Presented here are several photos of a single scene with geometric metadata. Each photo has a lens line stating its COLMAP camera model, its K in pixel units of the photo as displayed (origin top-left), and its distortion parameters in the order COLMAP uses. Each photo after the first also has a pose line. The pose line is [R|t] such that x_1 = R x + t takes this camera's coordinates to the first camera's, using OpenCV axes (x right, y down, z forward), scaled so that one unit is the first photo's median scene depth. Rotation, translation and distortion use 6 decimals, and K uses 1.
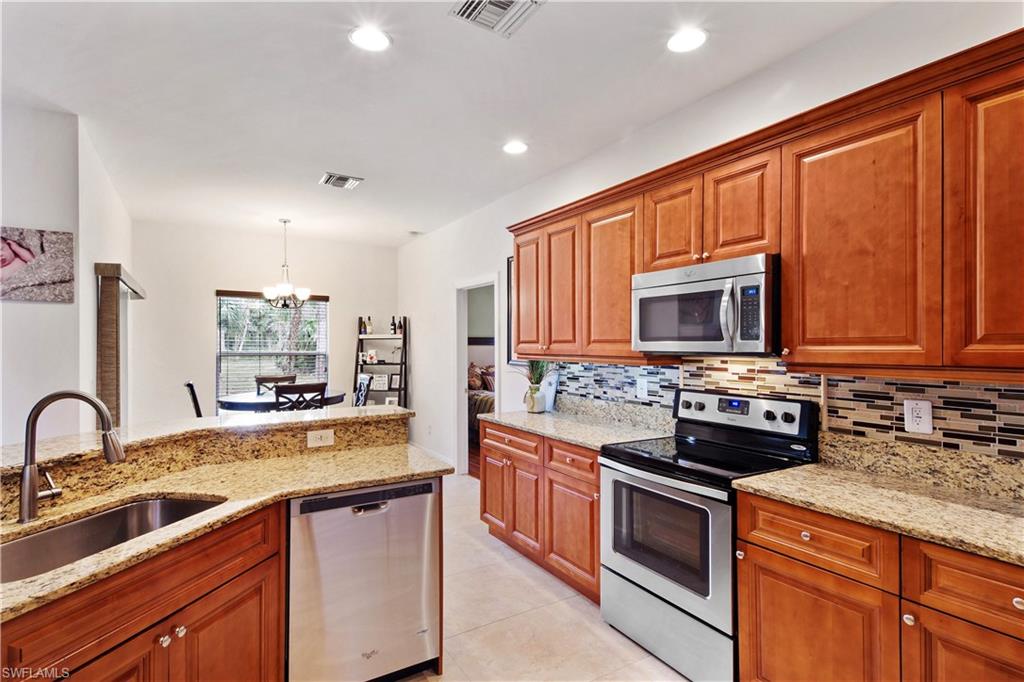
lens RADIAL K [[501.5, 0, 506.3], [0, 501.5, 345.4], [0, 0, 1]] dist [0.044036, -0.024084]
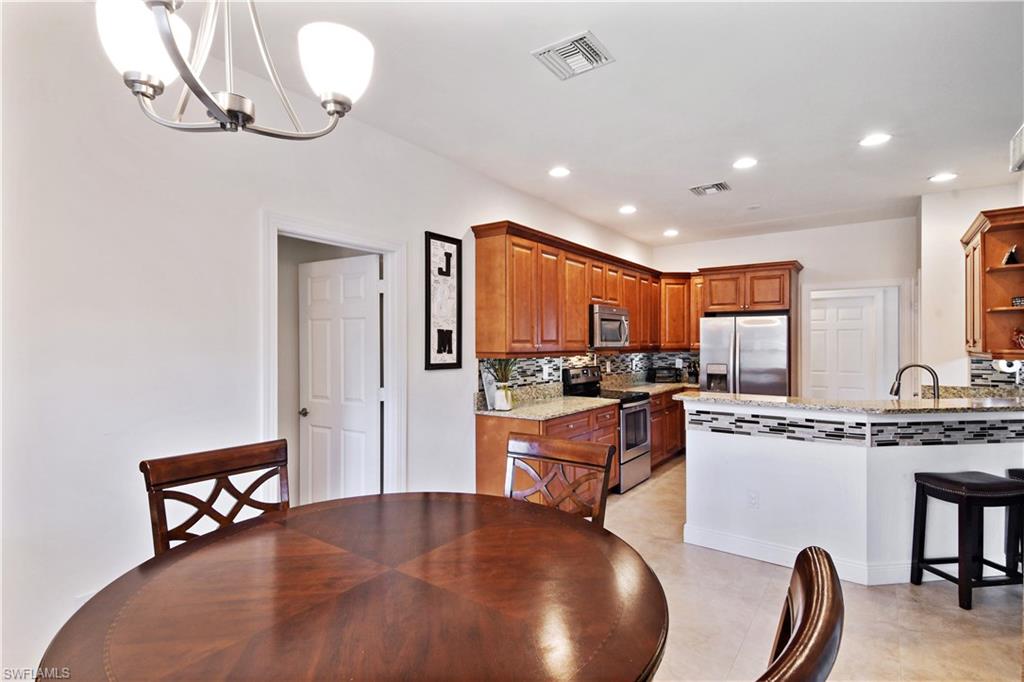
lens RADIAL K [[501.5, 0, 506.3], [0, 501.5, 345.4], [0, 0, 1]] dist [0.044036, -0.024084]
pose [[-0.378025, 0.000327, 0.925795, -1.148119], [0.006319, 0.999978, 0.002227, -0.000656], [-0.925774, 0.006692, -0.378019, 1.775187]]
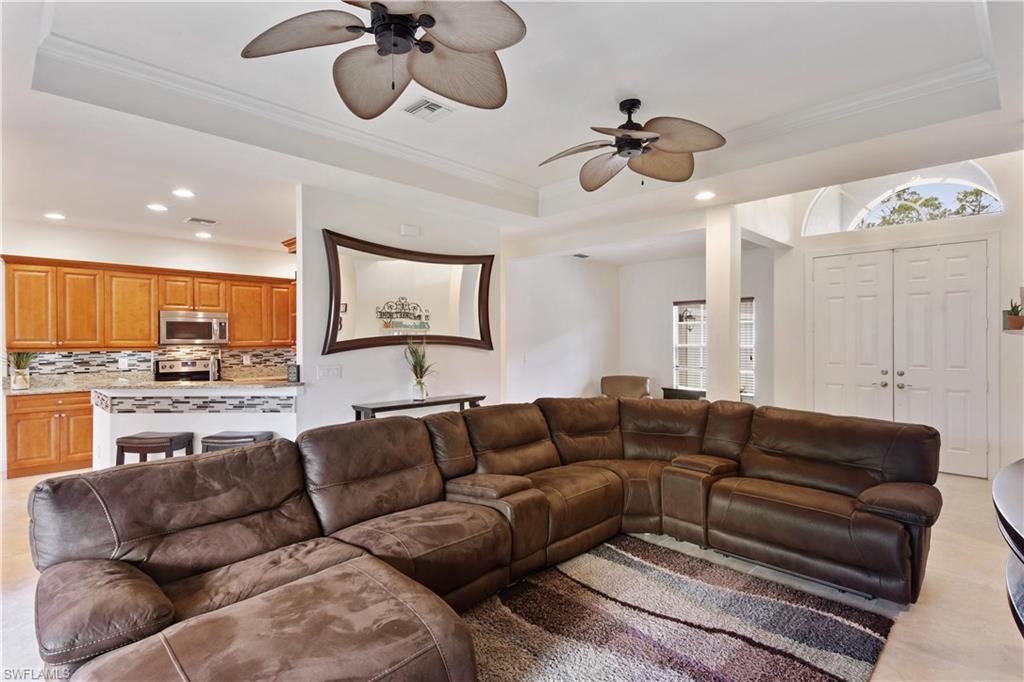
lens RADIAL K [[501.5, 0, 506.3], [0, 501.5, 345.4], [0, 0, 1]] dist [0.044036, -0.024084]
pose [[-0.226493, -0.006432, 0.973991, -2.124080], [0.009969, 0.999911, 0.008922, 0.012974], [-0.973962, 0.011730, -0.226409, -0.008768]]
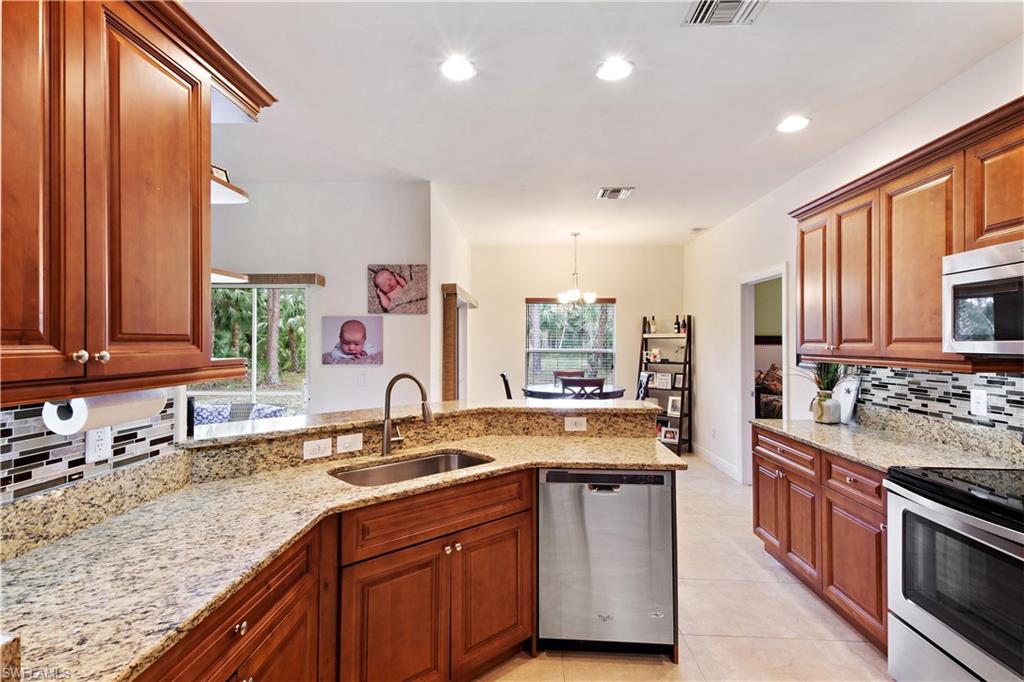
lens RADIAL K [[501.5, 0, 506.3], [0, 501.5, 345.4], [0, 0, 1]] dist [0.044036, -0.024084]
pose [[0.829069, 0.005435, -0.559120, 0.116207], [-0.004440, 0.999985, 0.003136, -0.000019], [0.559129, -0.000118, 0.829081, -0.037294]]
